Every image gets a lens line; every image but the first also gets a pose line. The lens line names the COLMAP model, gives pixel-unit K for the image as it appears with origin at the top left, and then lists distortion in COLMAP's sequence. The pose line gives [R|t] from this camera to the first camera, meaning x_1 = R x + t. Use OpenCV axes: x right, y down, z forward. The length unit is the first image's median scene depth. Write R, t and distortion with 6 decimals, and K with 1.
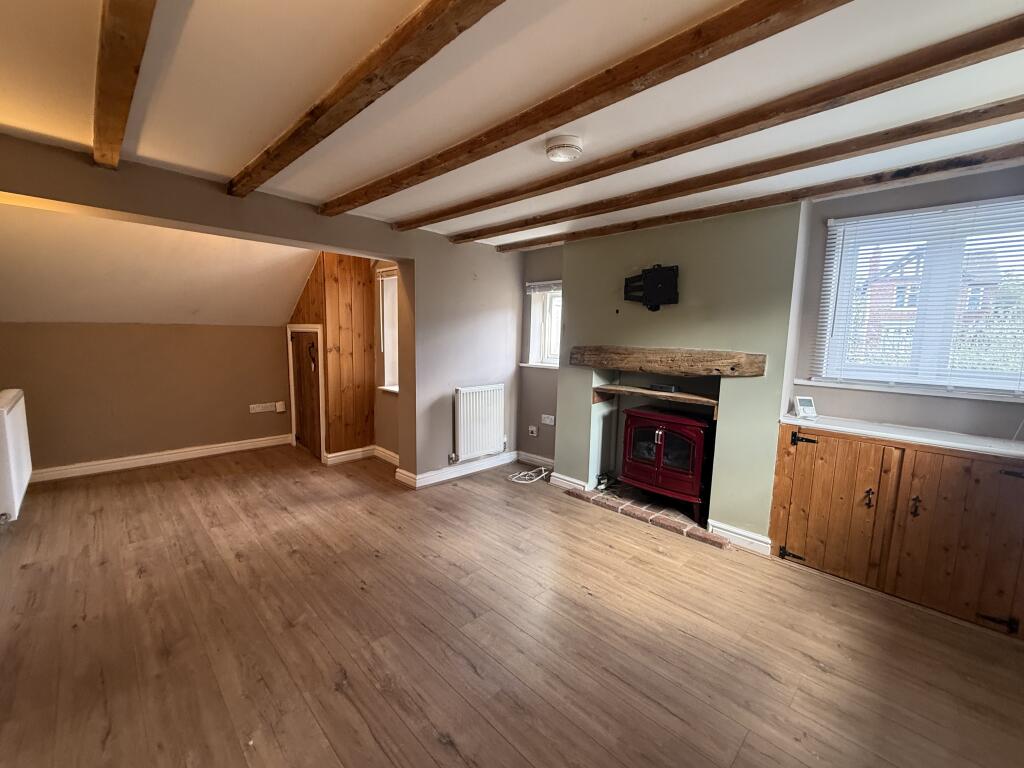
lens RADIAL K [[421.0, 0, 512.0], [0, 421.0, 384.0], [0, 0, 1]] dist [0.000014, 0.000061]
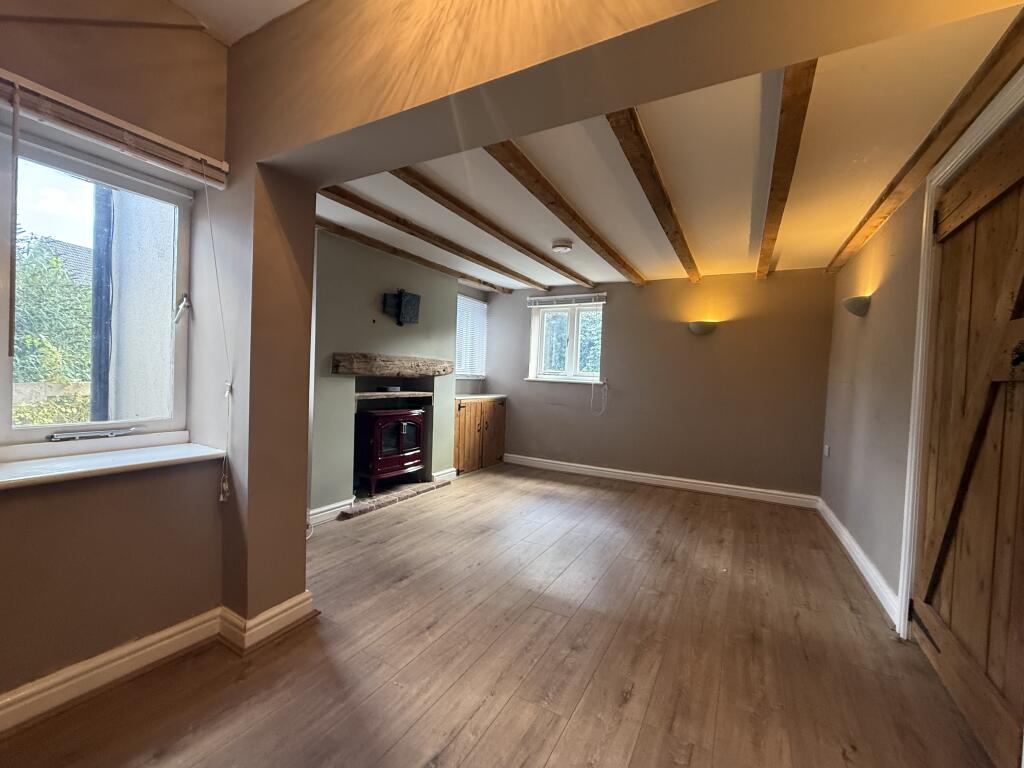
lens RADIAL K [[421.0, 0, 512.0], [0, 421.0, 384.0], [0, 0, 1]] dist [0.000014, 0.000061]
pose [[-0.267083, -0.053577, 0.962183, -1.047189], [0.068917, 0.994835, 0.074525, -0.083303], [-0.961206, 0.086215, -0.262011, 1.150528]]
